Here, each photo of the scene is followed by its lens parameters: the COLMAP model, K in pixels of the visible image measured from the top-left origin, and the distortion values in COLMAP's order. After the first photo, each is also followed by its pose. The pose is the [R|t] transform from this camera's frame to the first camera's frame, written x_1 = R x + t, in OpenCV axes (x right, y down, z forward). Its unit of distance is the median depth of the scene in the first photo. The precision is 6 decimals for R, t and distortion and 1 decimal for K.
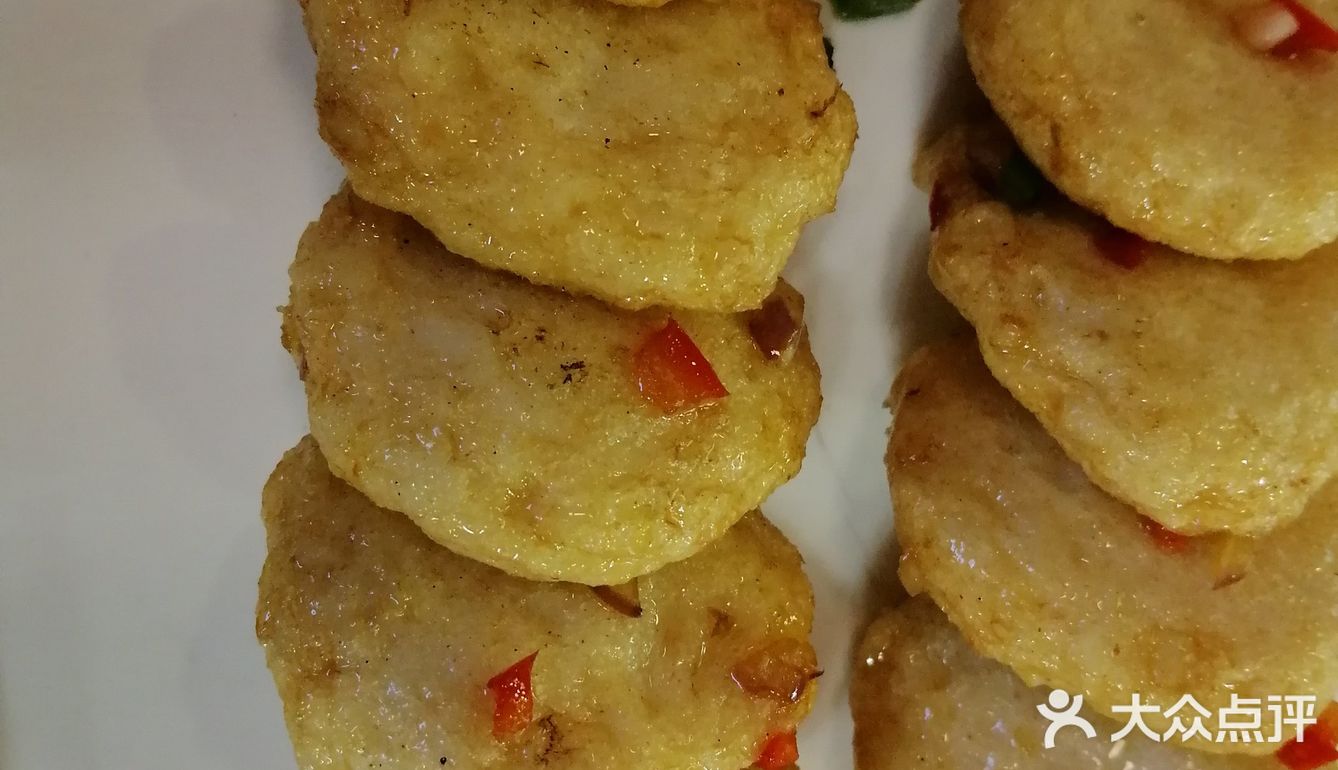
lens RADIAL K [[1486.7, 0, 669.0], [0, 1486.7, 385.0], [0, 0, 1]] dist [0.101554, -0.020287]
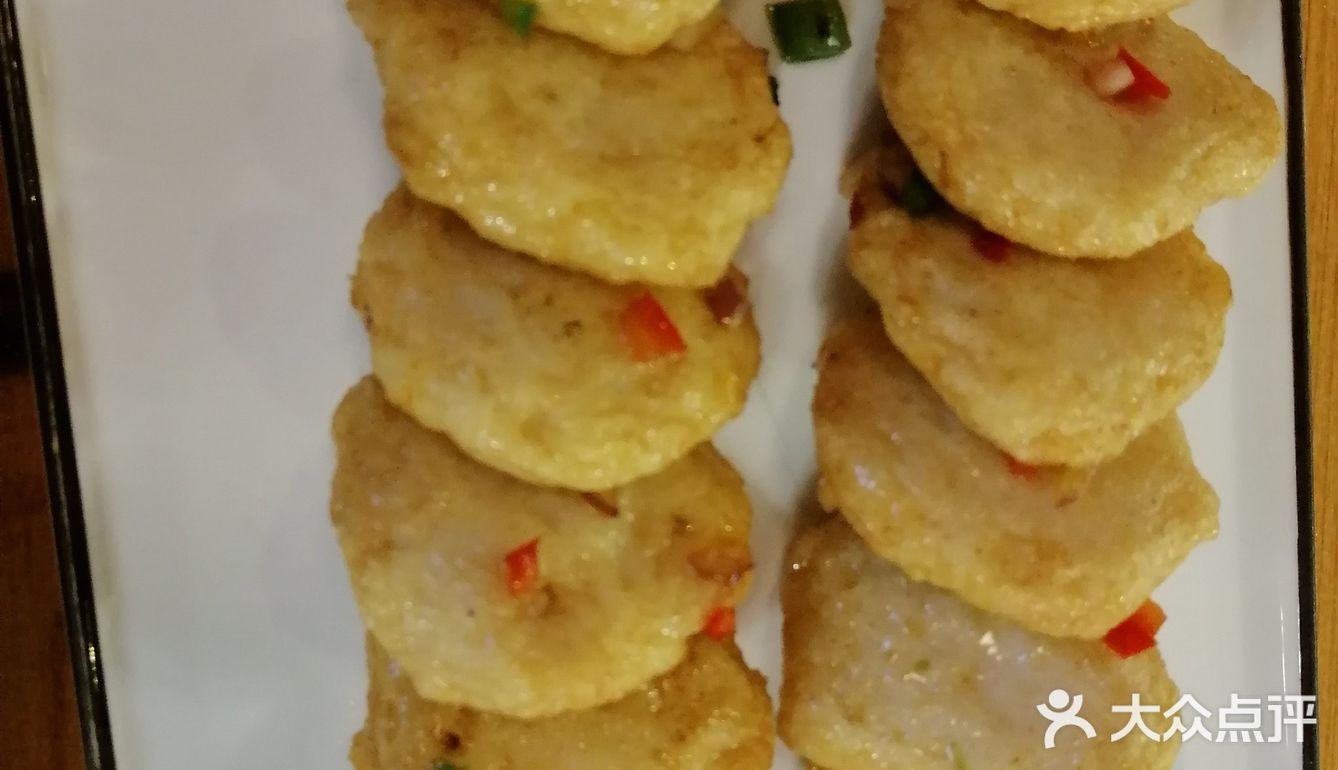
lens RADIAL K [[1488.9, 0, 666.8], [0, 1488.9, 409.1], [0, 0, 1]] dist [0.129926, 0.006481]
pose [[0.999621, 0.022473, 0.015916, 0.000372], [-0.022737, 0.999604, 0.016573, 0.036133], [-0.015537, -0.016929, 0.999736, -0.314734]]
